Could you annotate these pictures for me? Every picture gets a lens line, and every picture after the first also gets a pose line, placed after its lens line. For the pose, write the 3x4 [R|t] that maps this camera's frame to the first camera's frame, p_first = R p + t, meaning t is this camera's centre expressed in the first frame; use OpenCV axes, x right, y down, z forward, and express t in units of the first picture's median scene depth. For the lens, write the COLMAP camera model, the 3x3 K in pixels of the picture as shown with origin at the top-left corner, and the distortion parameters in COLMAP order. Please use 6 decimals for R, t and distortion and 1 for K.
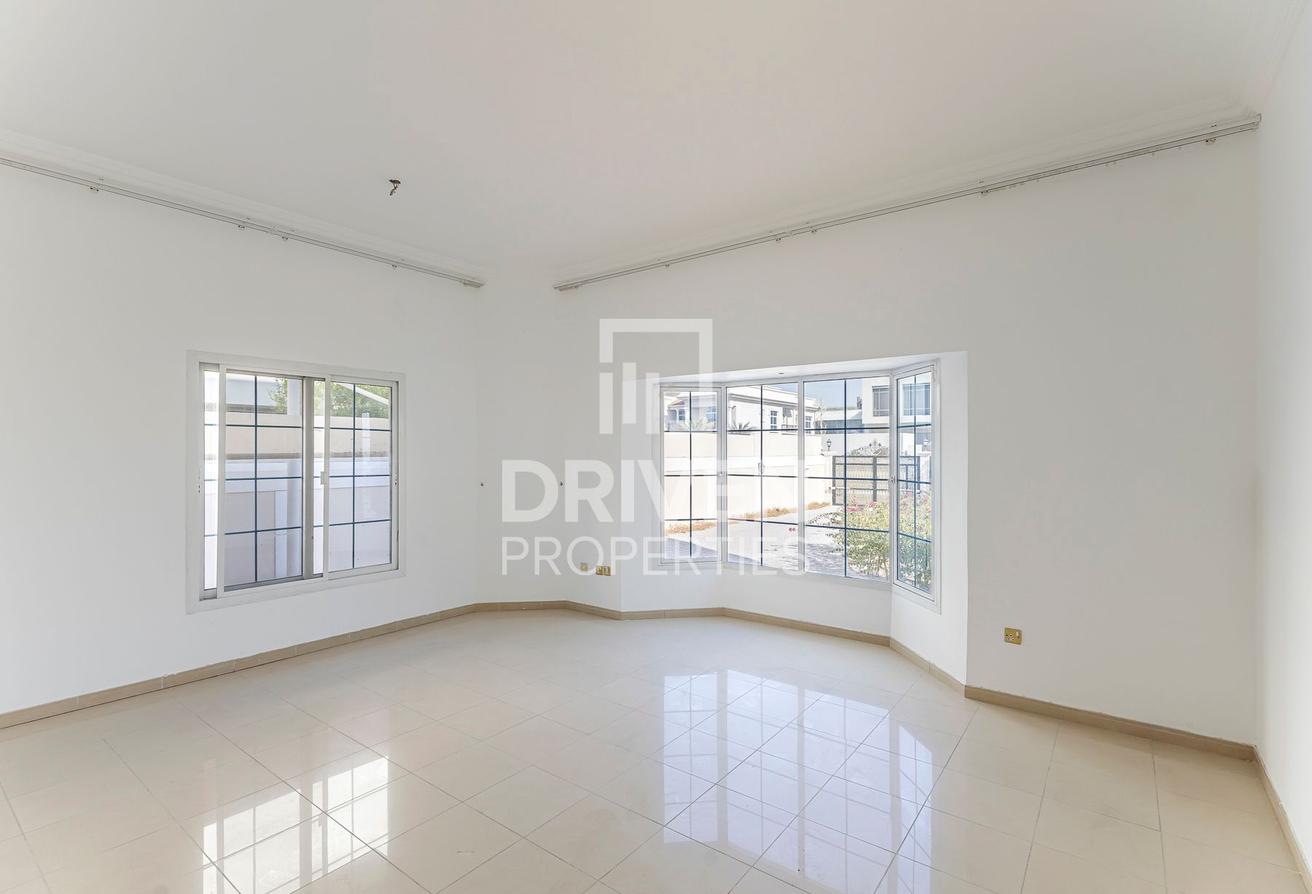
lens RADIAL K [[617.3, 0, 665.0], [0, 617.3, 444.2], [0, 0, 1]] dist [0.002327, 0.000005]
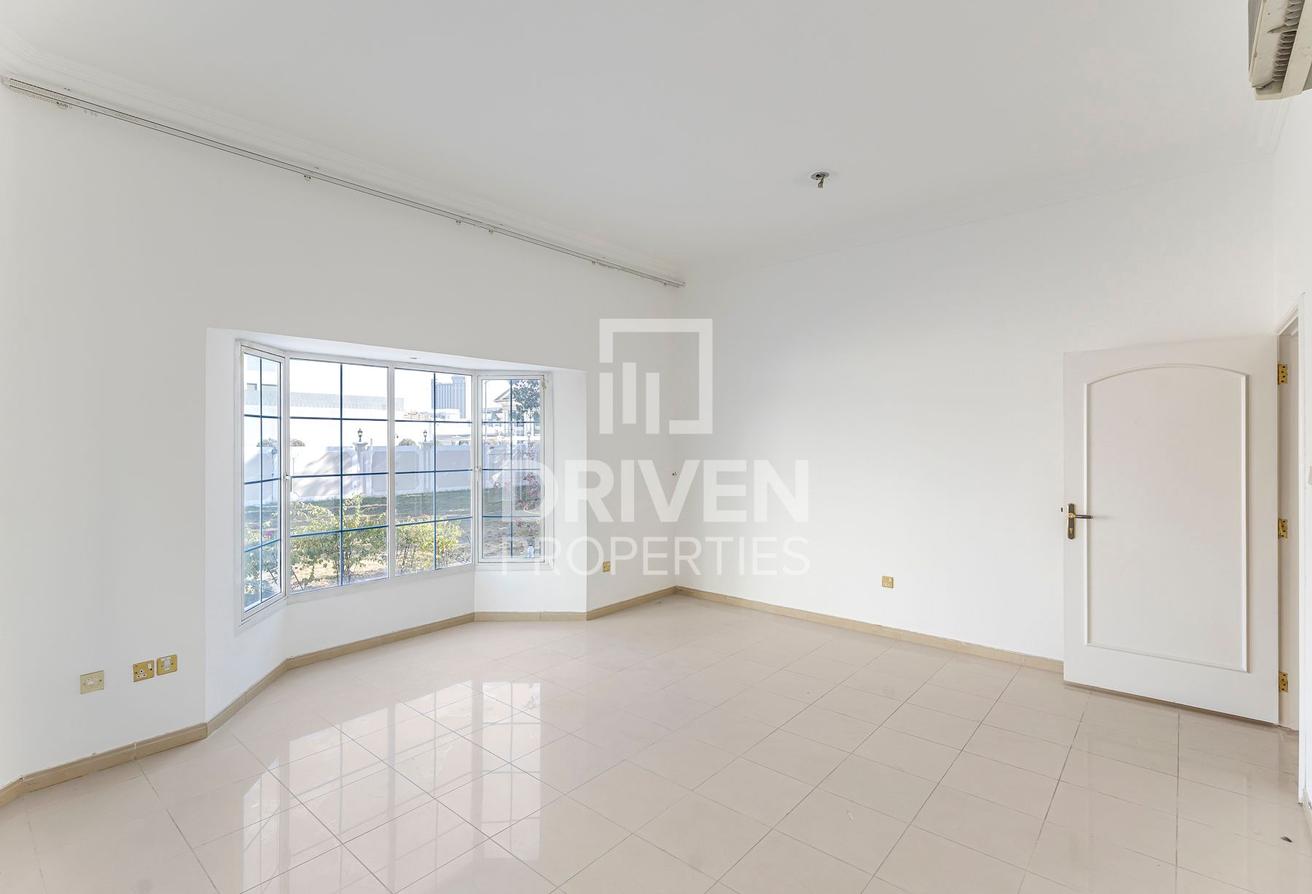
lens RADIAL K [[617.3, 0, 665.0], [0, 617.3, 444.2], [0, 0, 1]] dist [0.002327, 0.000005]
pose [[0.053826, -0.011031, 0.998489, -0.713545], [-0.019604, 0.999735, 0.012102, -0.008298], [-0.998358, -0.020226, 0.053596, 0.602937]]
